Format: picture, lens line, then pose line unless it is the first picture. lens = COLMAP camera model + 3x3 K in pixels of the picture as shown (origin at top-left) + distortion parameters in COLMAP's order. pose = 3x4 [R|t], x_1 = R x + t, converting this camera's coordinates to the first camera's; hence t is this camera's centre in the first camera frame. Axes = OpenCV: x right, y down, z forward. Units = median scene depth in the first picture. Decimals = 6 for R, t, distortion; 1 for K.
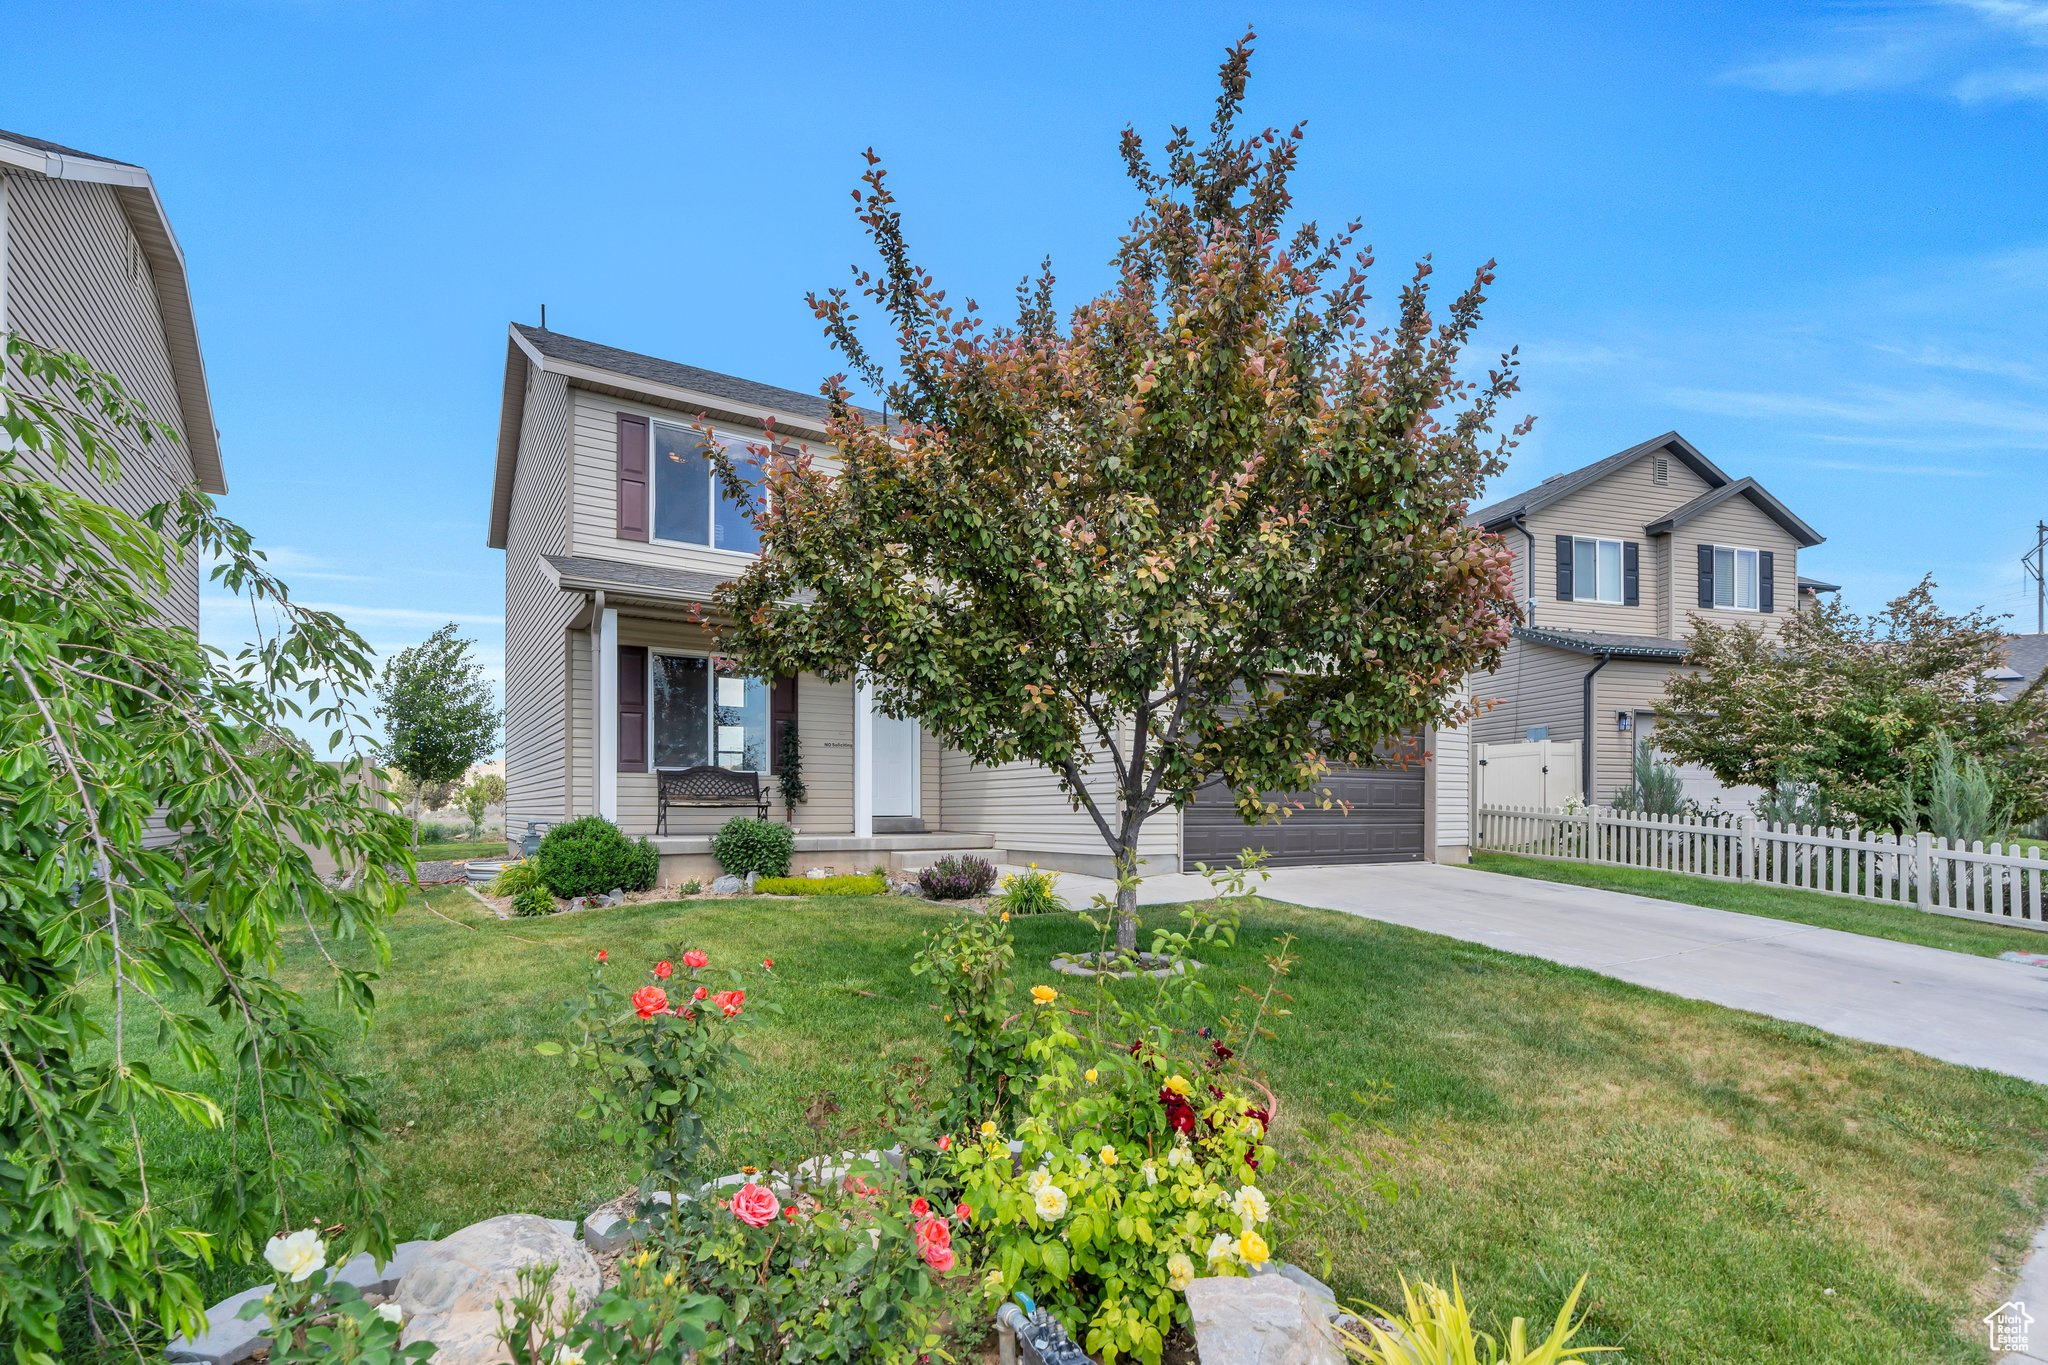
lens RADIAL K [[951.0, 0, 1024.0], [0, 951.0, 823.3], [0, 0, 1]] dist [0.000120, -0.000058]
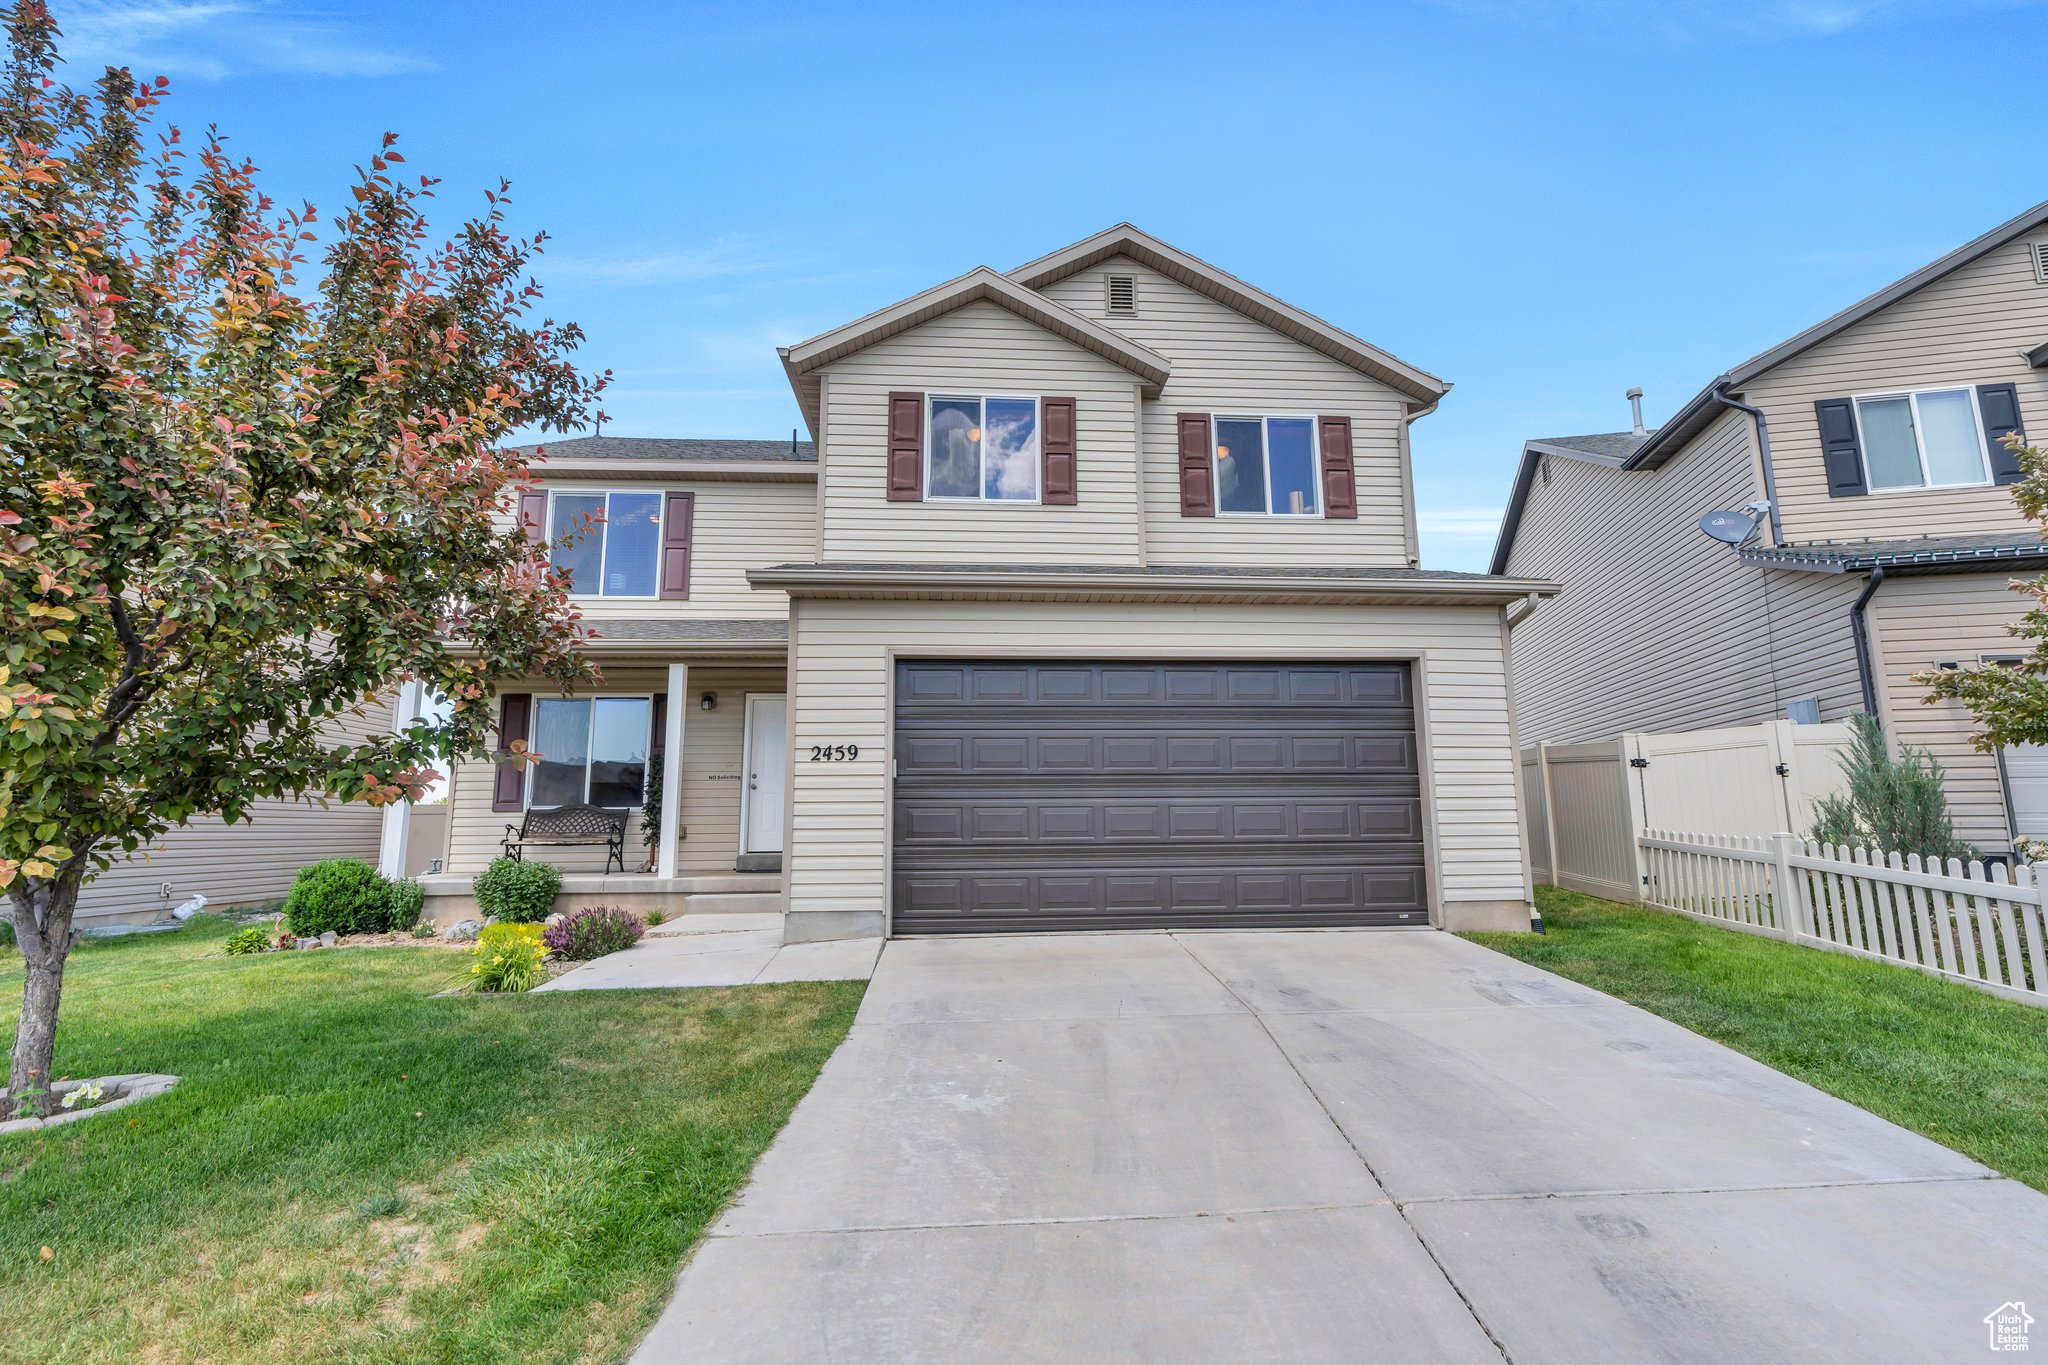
lens RADIAL K [[909.1, 0, 1022.9], [0, 909.1, 679.0], [0, 0, 1]] dist [-0.000097, -0.000127]
pose [[0.875343, -0.086954, -0.475618, 0.416292], [0.004222, 0.985032, -0.172317, -0.016219], [0.483483, 0.148829, 0.862609, 0.269789]]
